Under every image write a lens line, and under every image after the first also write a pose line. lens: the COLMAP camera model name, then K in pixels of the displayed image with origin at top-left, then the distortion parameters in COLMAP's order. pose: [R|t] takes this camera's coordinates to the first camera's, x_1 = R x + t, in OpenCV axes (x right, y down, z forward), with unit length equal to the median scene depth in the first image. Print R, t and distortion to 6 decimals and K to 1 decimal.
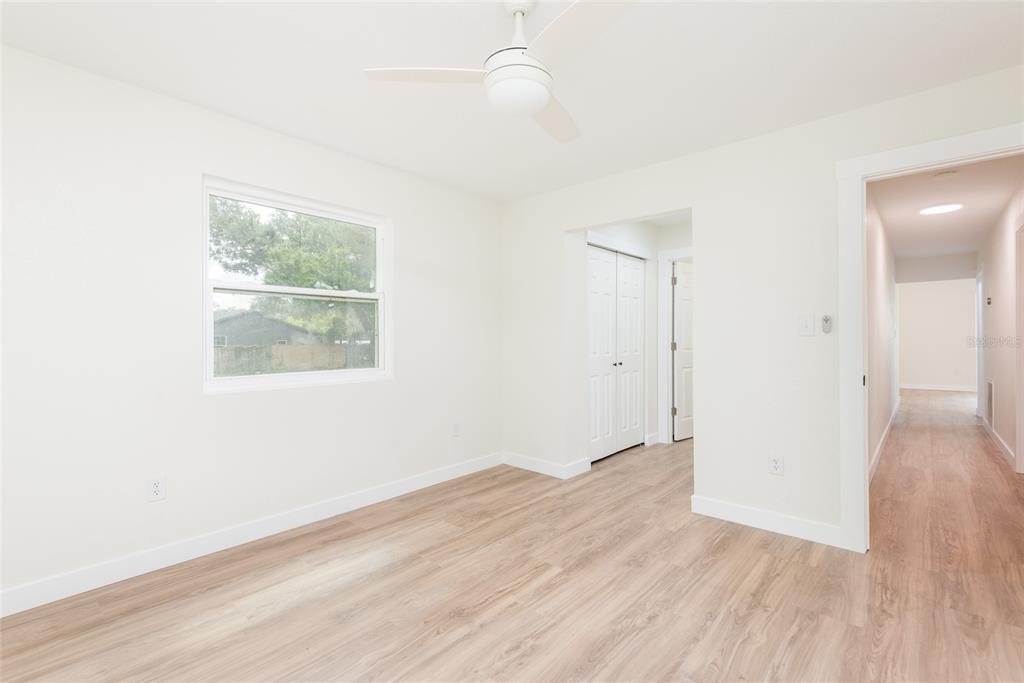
lens RADIAL K [[461.2, 0, 514.2], [0, 461.2, 337.4], [0, 0, 1]] dist [0.004975, -0.002322]
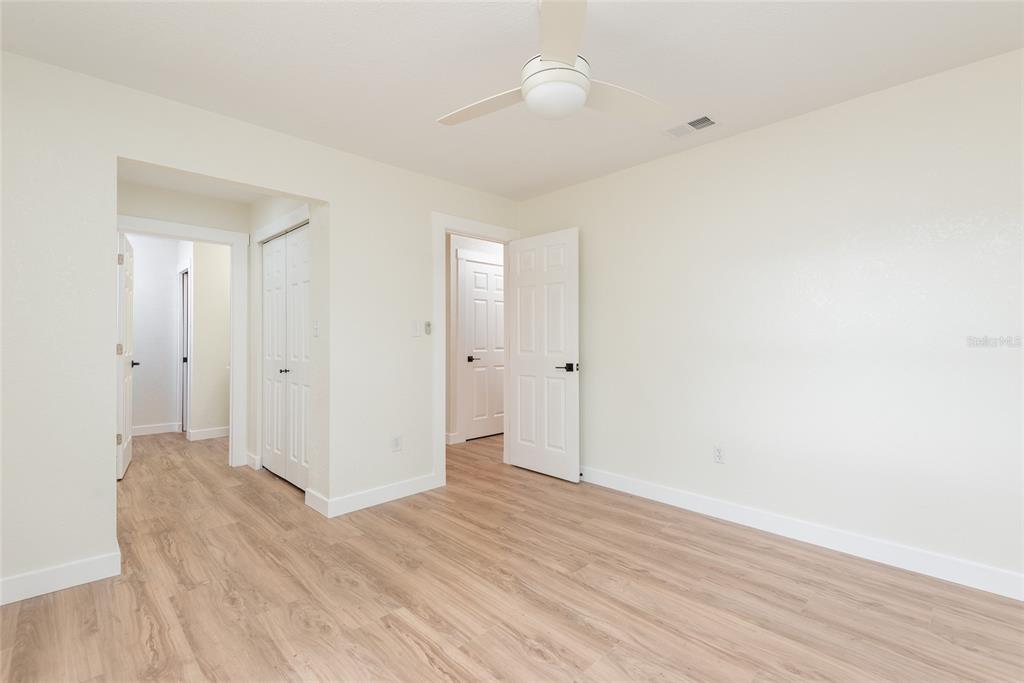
lens RADIAL K [[461.2, 0, 506.0], [0, 461.2, 338.3], [0, 0, 1]] dist [0.004975, -0.002322]
pose [[0.082243, 0.001442, 0.996611, -0.661538], [0.001289, 0.999998, -0.001553, 0.004656], [-0.996611, 0.001412, 0.082241, 0.667344]]
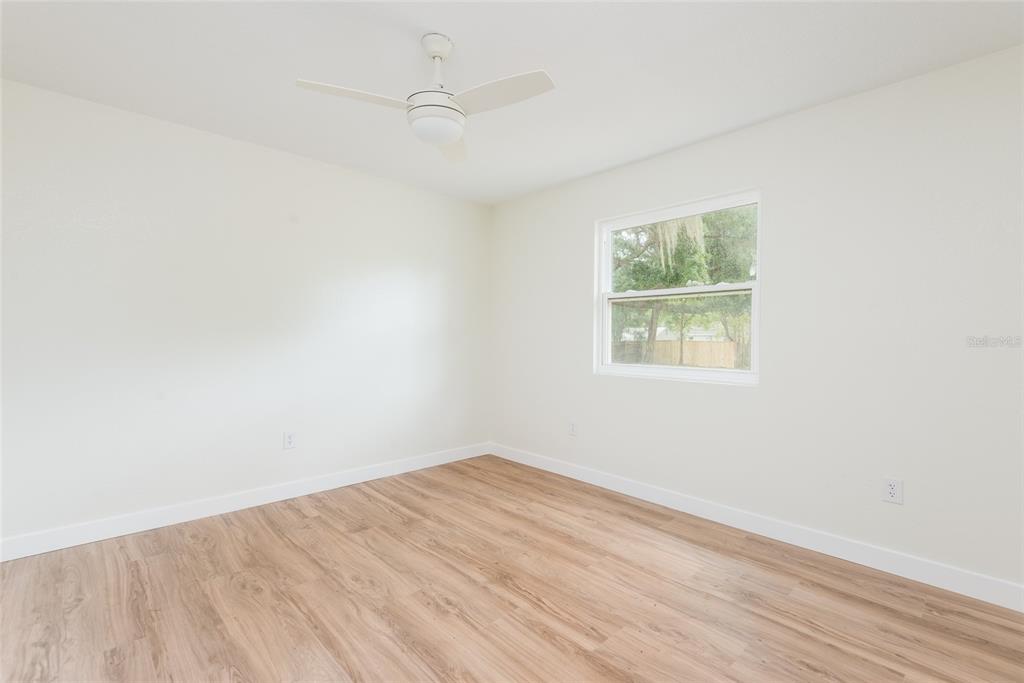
lens RADIAL K [[461.2, 0, 509.4], [0, 461.2, 341.9], [0, 0, 1]] dist [0.004975, -0.002322]
pose [[-0.091869, 0.022283, -0.995522, 0.757668], [-0.007909, 0.999702, 0.023107, -0.004875], [0.995740, 0.009997, -0.091665, 0.842603]]
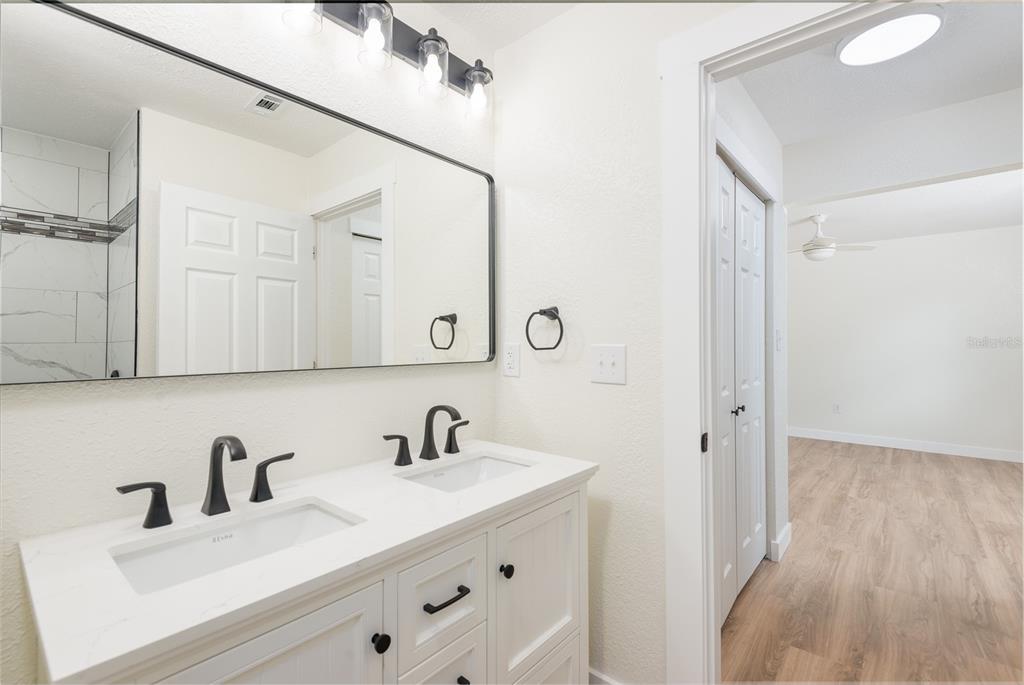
lens RADIAL K [[461.2, 0, 508.1], [0, 461.2, 342.1], [0, 0, 1]] dist [0.004975, -0.002322]
pose [[-0.999952, 0.008327, -0.005256, 1.167029], [0.008347, 0.999958, -0.003891, -0.032287], [0.005223, -0.003934, -0.999979, 2.350712]]
